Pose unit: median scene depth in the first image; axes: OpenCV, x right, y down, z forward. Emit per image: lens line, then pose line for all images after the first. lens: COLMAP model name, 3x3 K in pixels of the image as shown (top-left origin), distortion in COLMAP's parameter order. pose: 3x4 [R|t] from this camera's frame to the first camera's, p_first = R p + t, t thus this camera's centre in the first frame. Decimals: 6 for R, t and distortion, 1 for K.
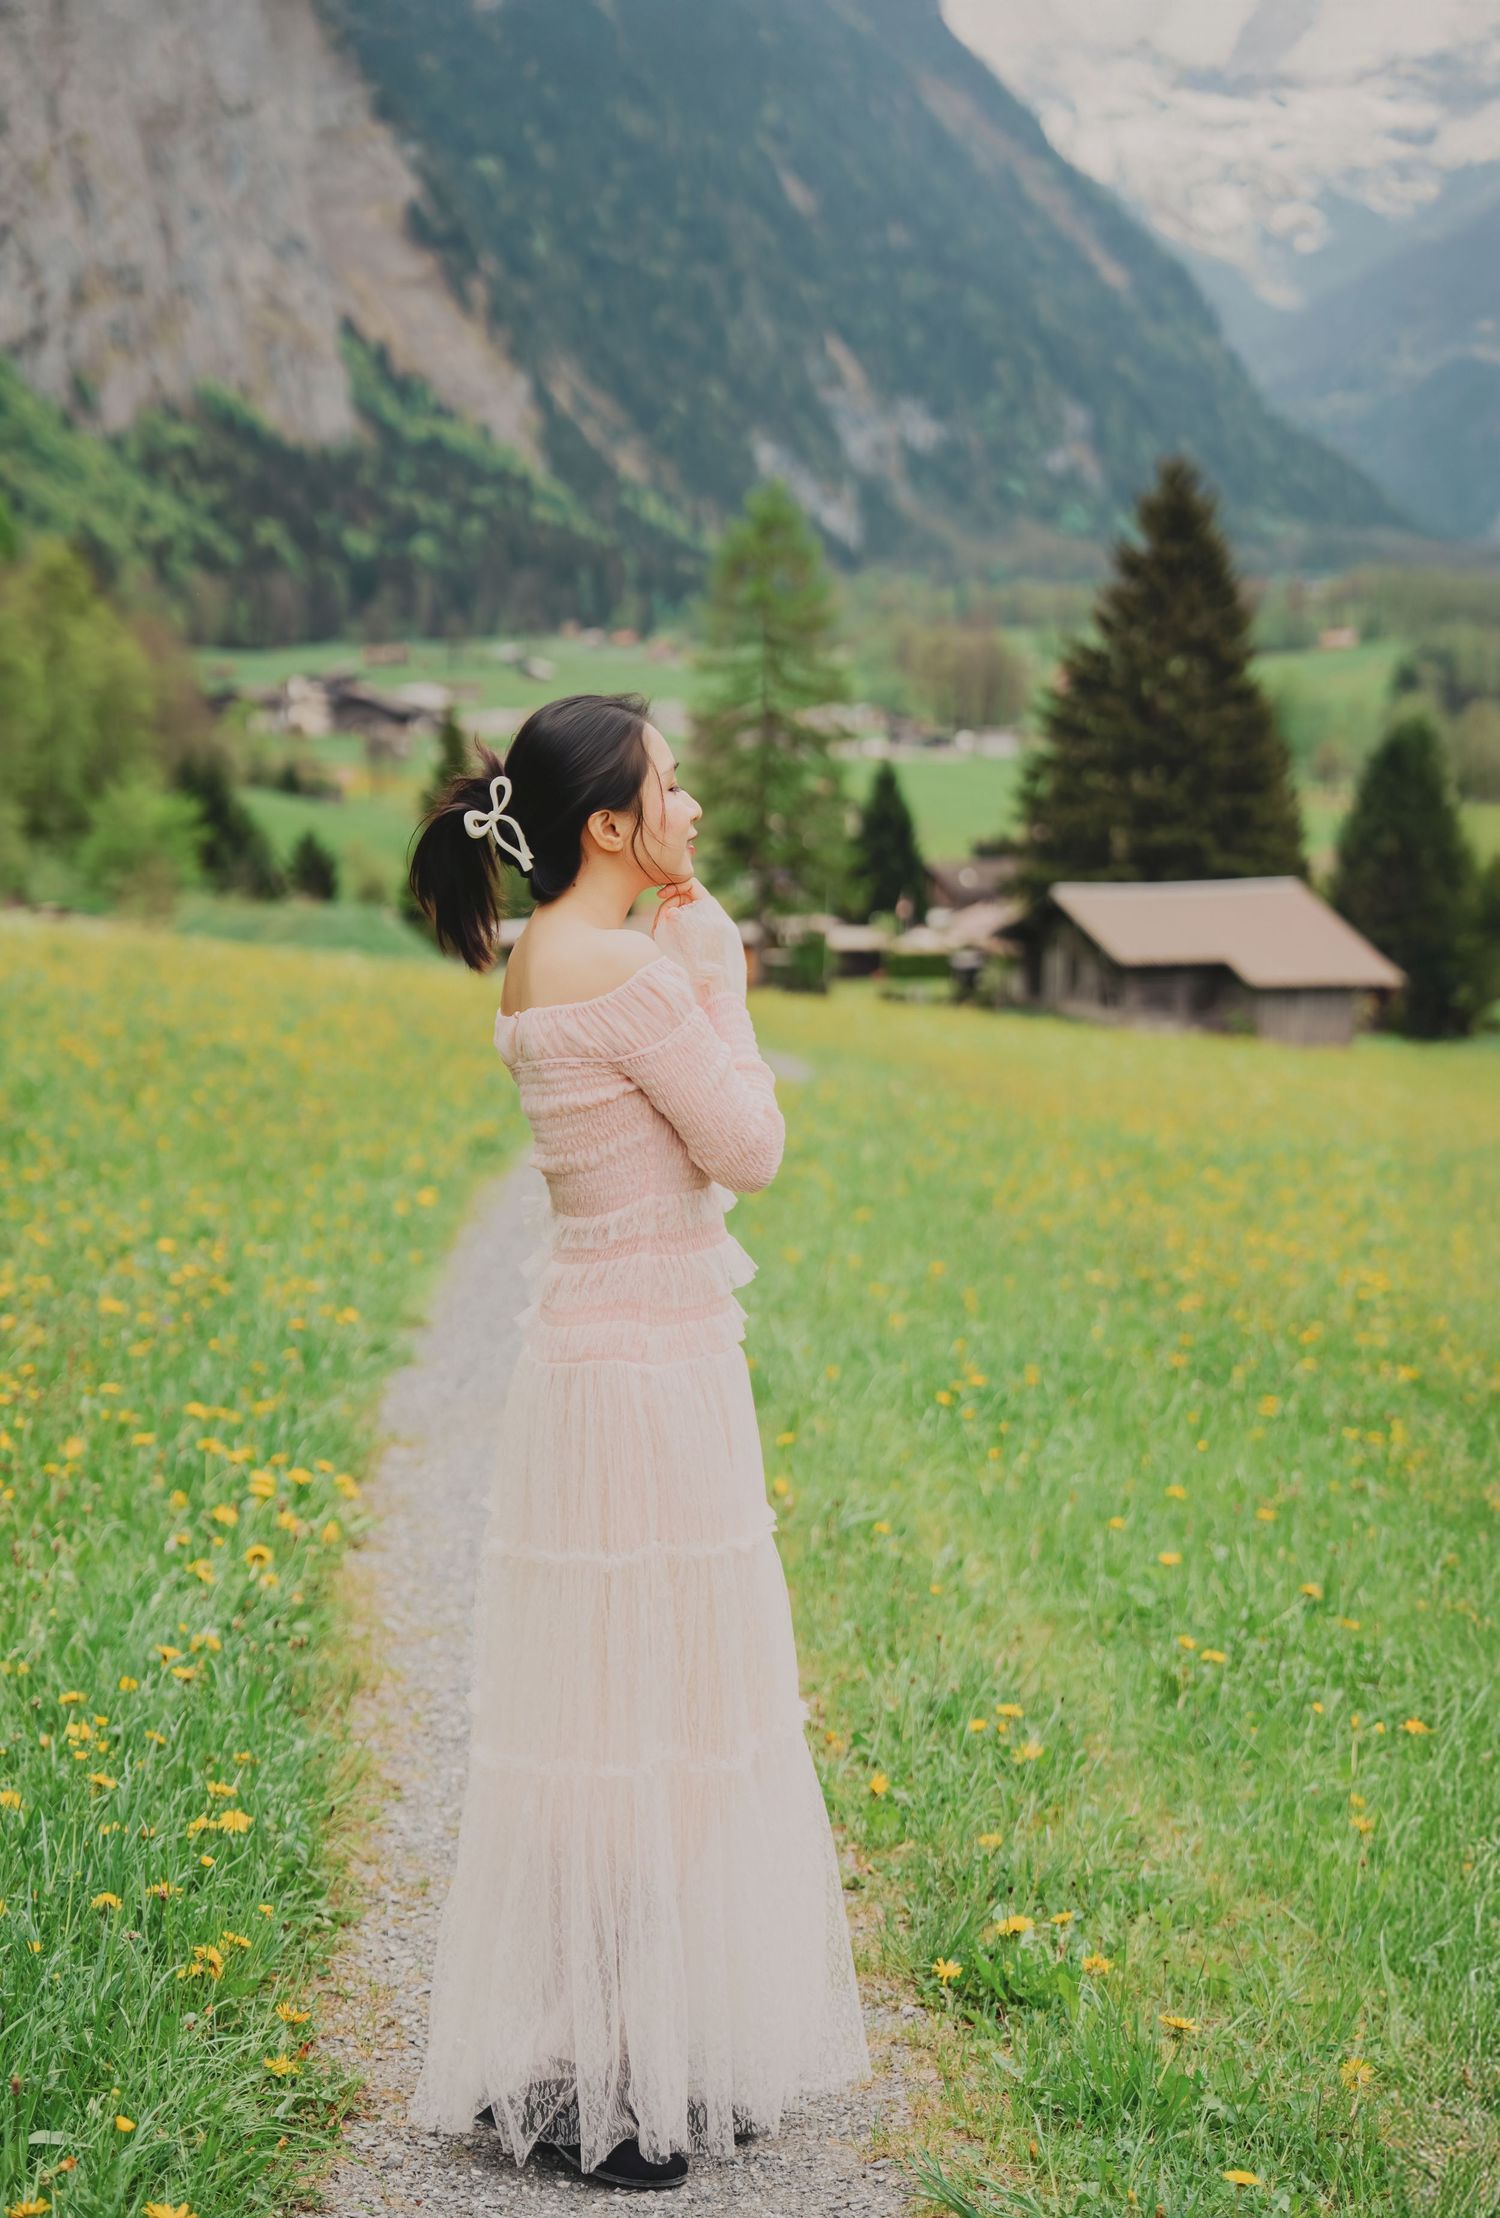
lens RADIAL K [[4264.9, 0, 868.7], [0, 4264.9, 1115.0], [0, 0, 1]] dist [0.291632, 0.000000]
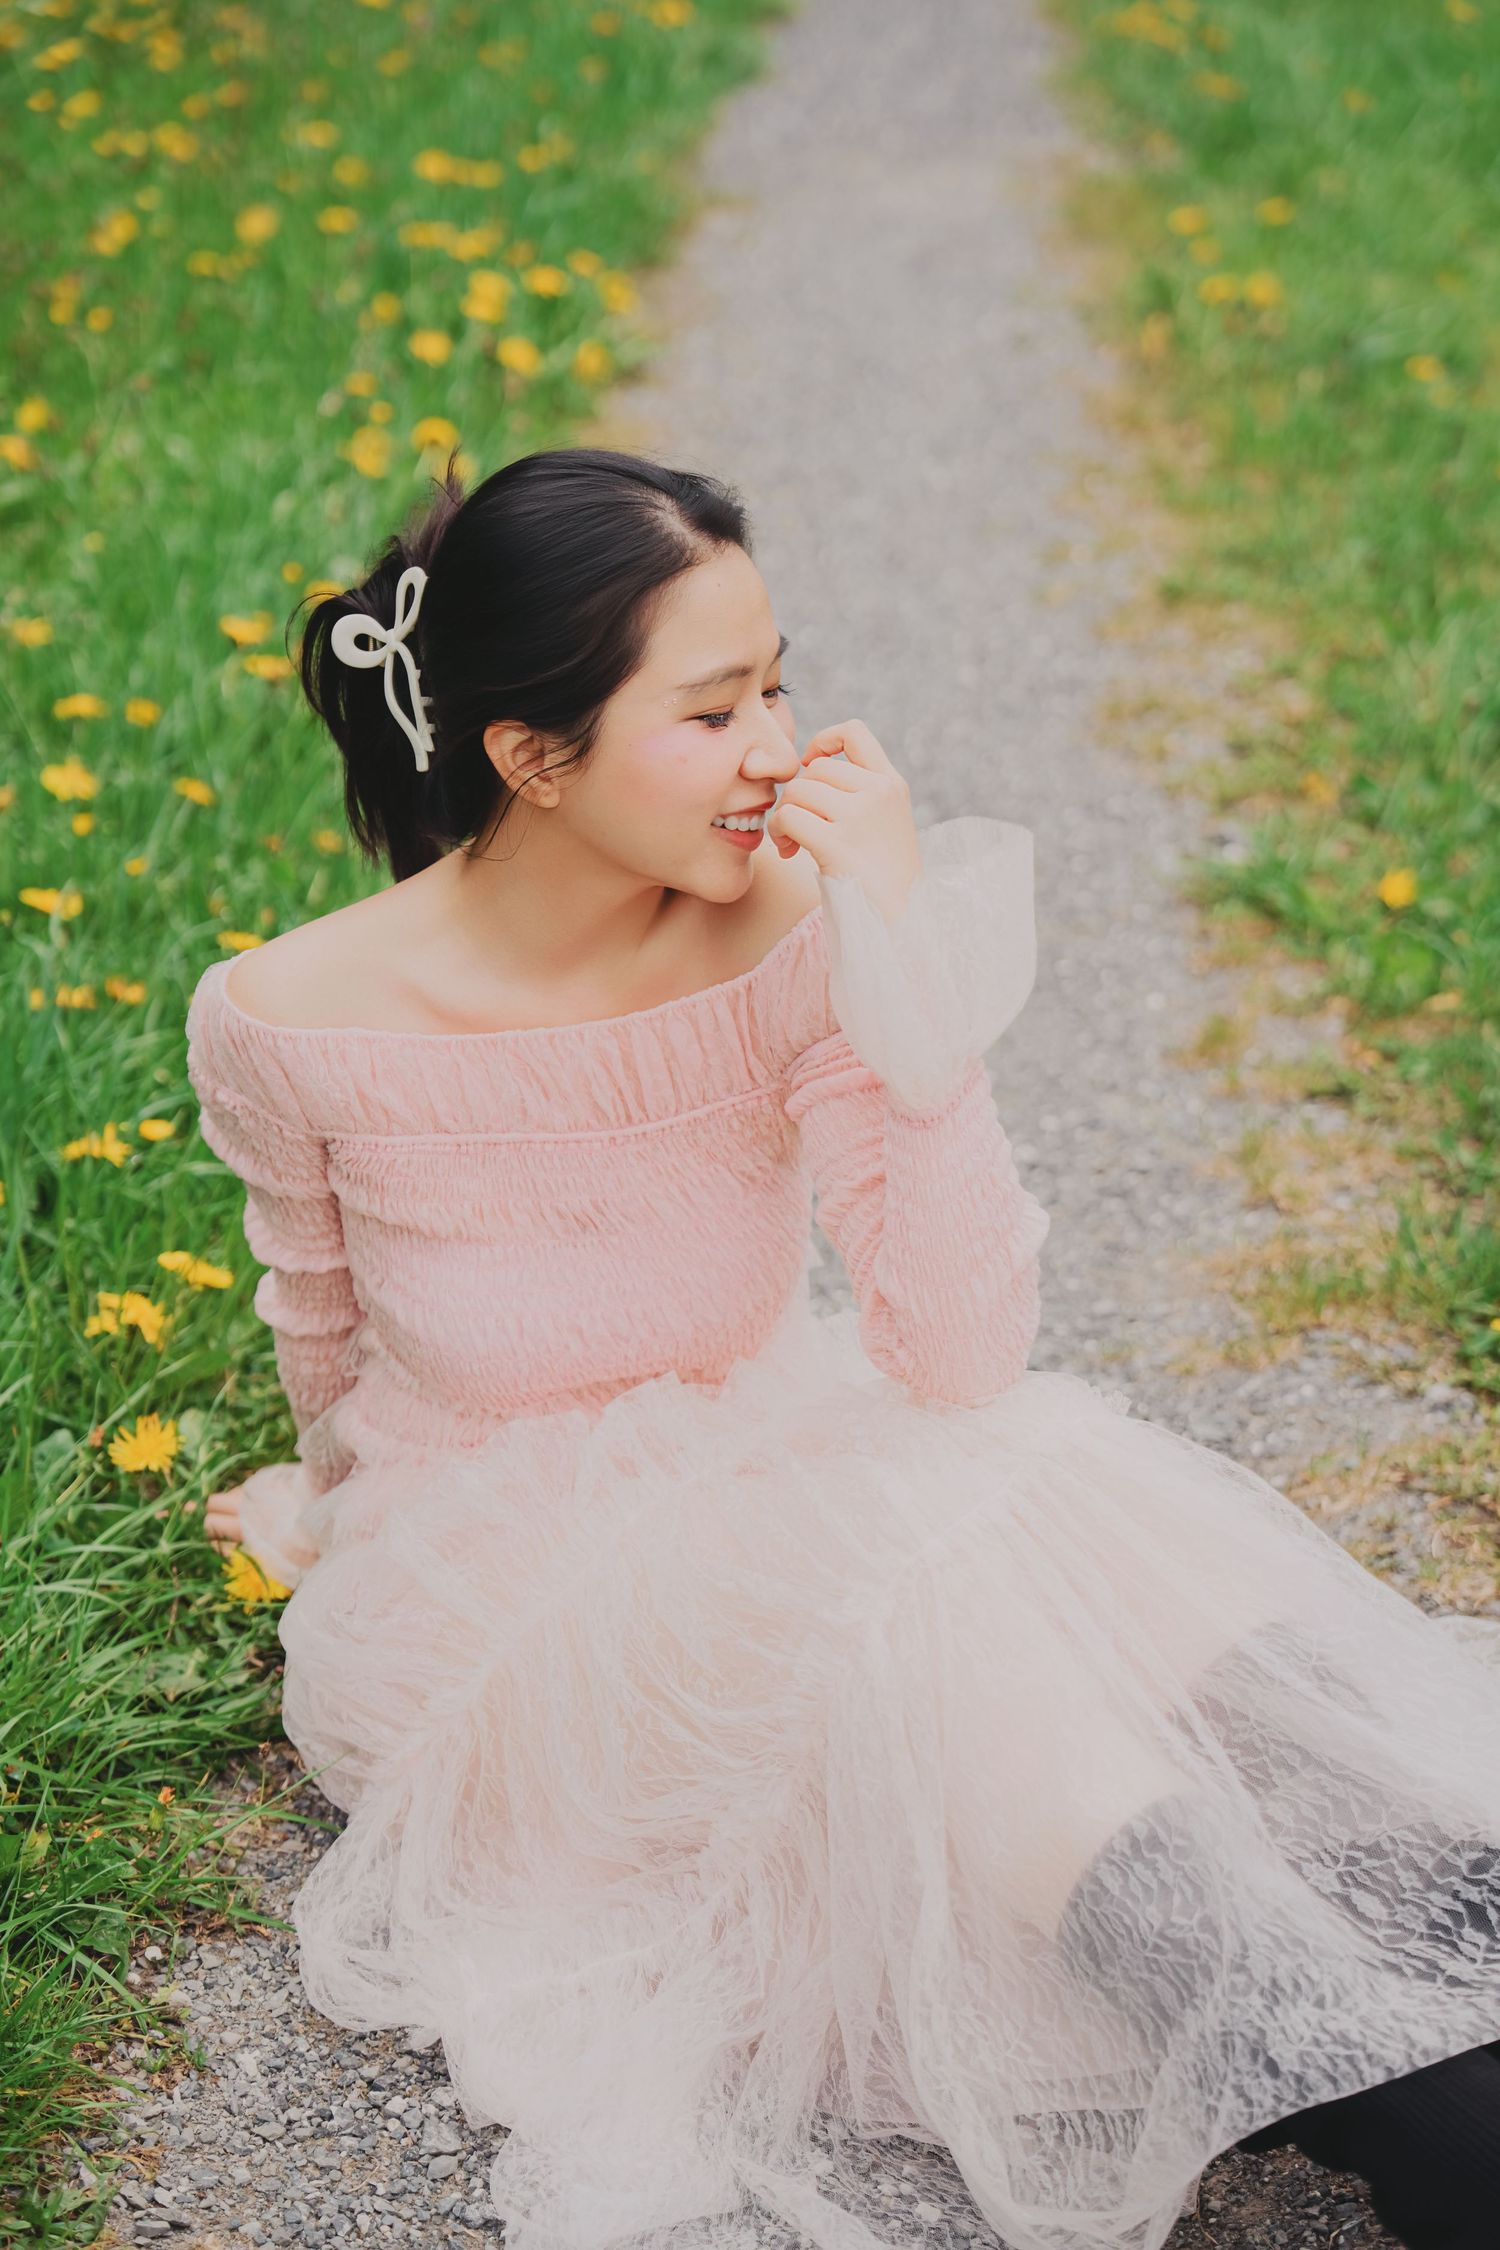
lens RADIAL K [[4294.4, 0, 734.9], [0, 4294.4, 1117.9], [0, 0, 1]] dist [0.282554, 0.000000]
pose [[0.988156, 0.018136, -0.152375, 0.001247], [0.028924, 0.953179, 0.301021, 0.002085], [0.150700, -0.301863, 0.941365, 0.133804]]
